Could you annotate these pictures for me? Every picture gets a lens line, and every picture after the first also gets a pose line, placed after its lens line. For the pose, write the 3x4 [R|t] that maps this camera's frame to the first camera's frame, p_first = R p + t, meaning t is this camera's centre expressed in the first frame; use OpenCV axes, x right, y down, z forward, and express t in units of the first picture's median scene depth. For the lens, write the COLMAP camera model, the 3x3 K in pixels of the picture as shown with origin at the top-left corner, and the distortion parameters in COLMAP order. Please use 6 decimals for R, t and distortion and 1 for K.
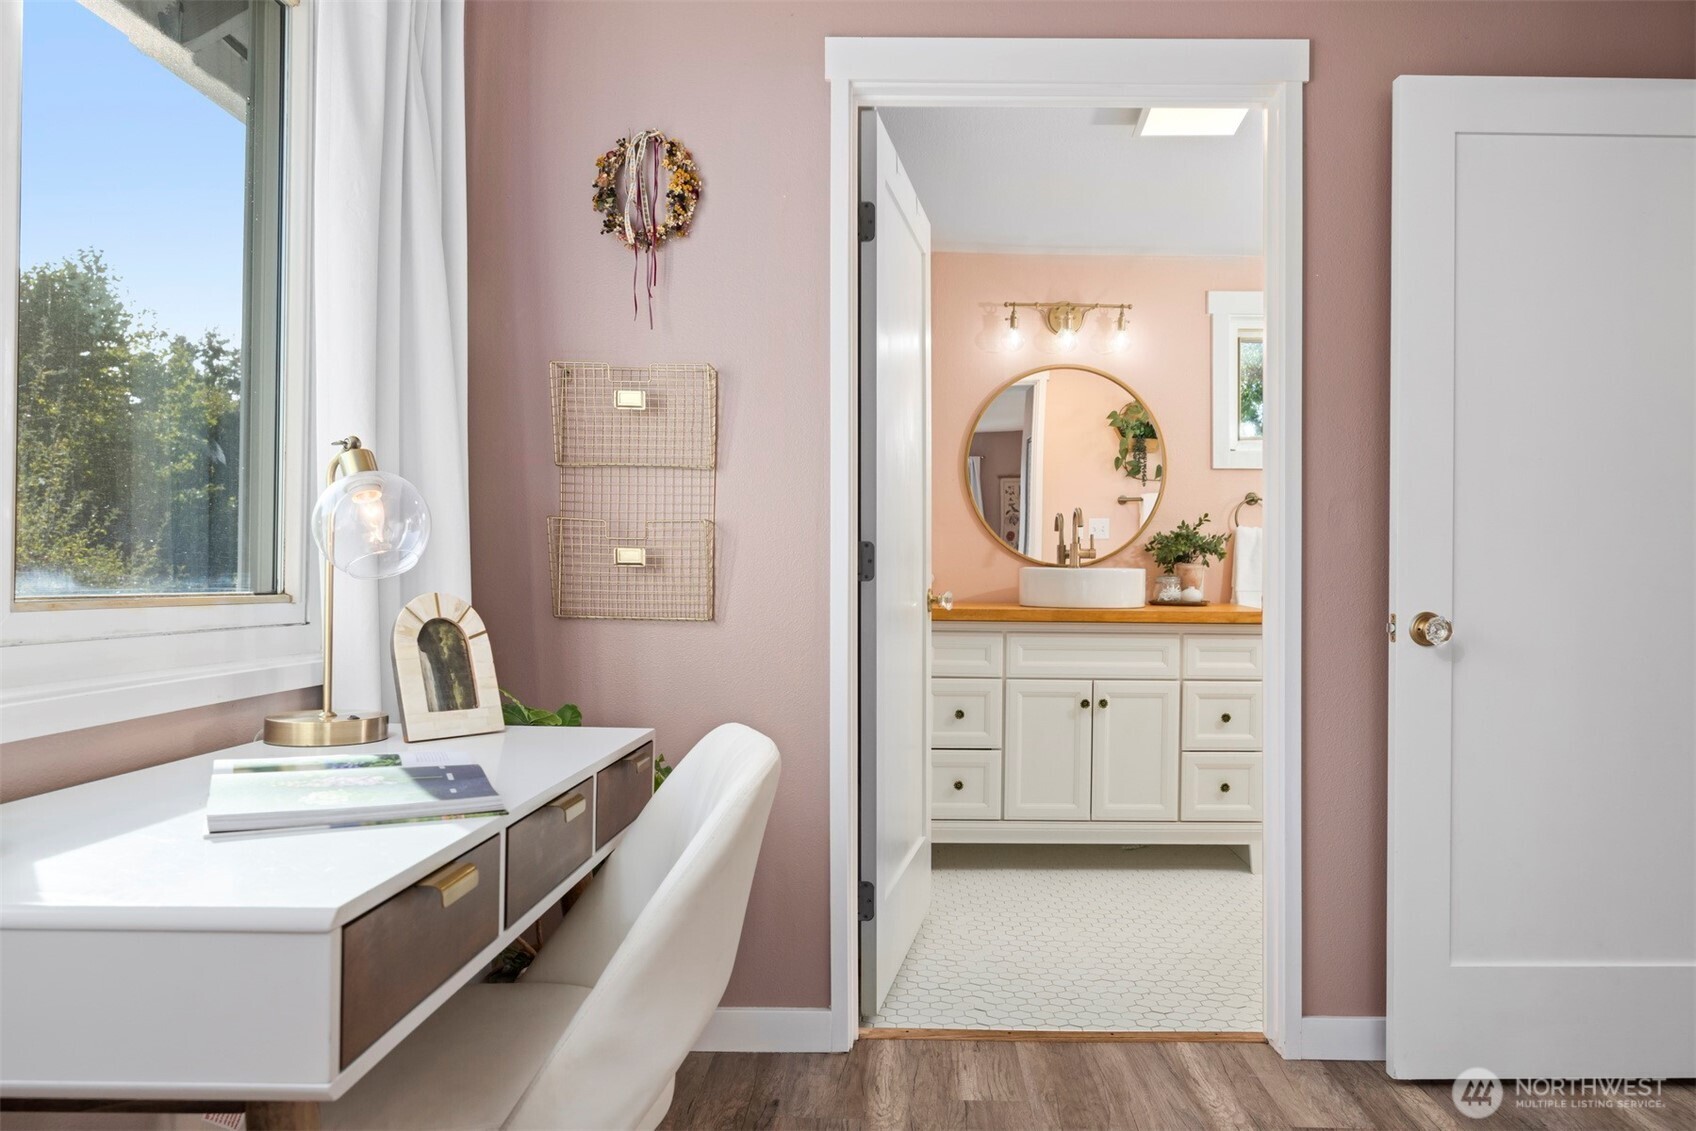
lens RADIAL K [[1229.2, 0, 852.3], [0, 1229.2, 565.2], [0, 0, 1]] dist [-0.005719, -0.000382]
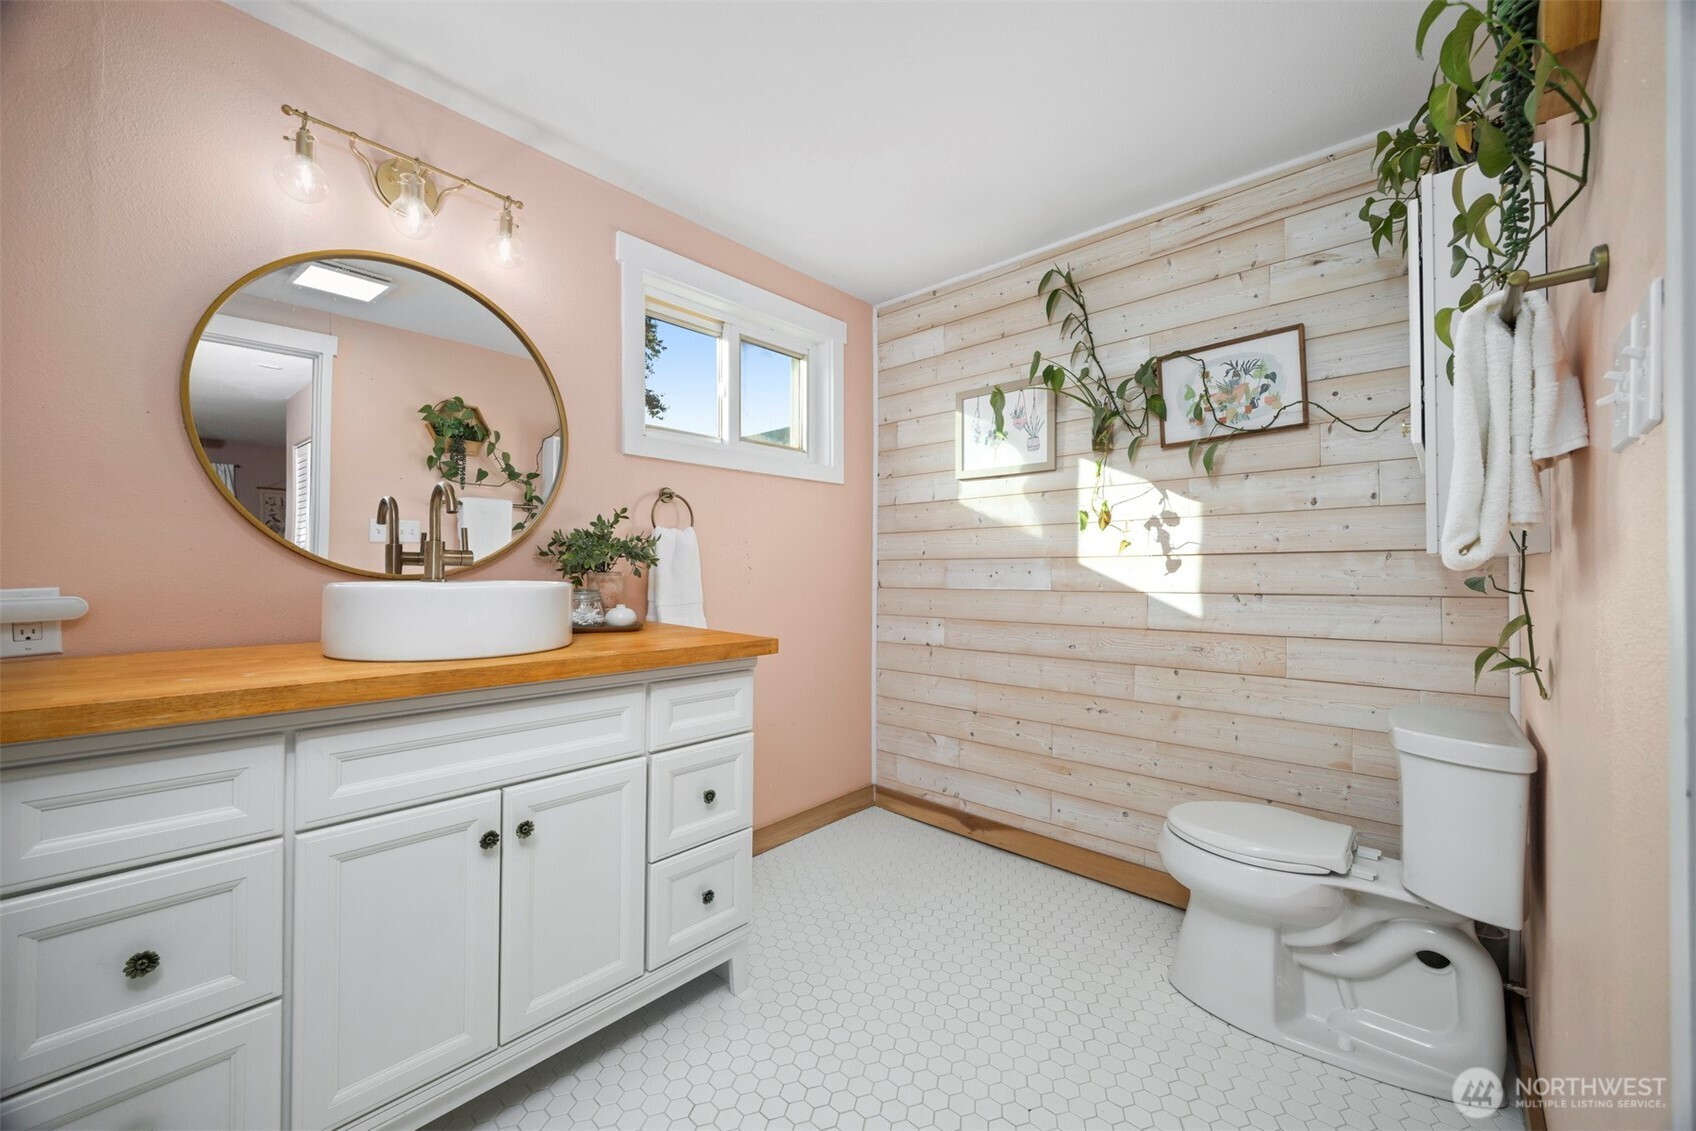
lens RADIAL K [[653.4, 0, 864.9], [0, 653.4, 566.9], [0, 0, 1]] dist [-0.007322, 0.000106]
pose [[0.642712, 0.001322, 0.766107, 0.067532], [-0.001030, 0.999999, -0.000862, -0.004468], [-0.766107, -0.000235, 0.642713, 0.599326]]
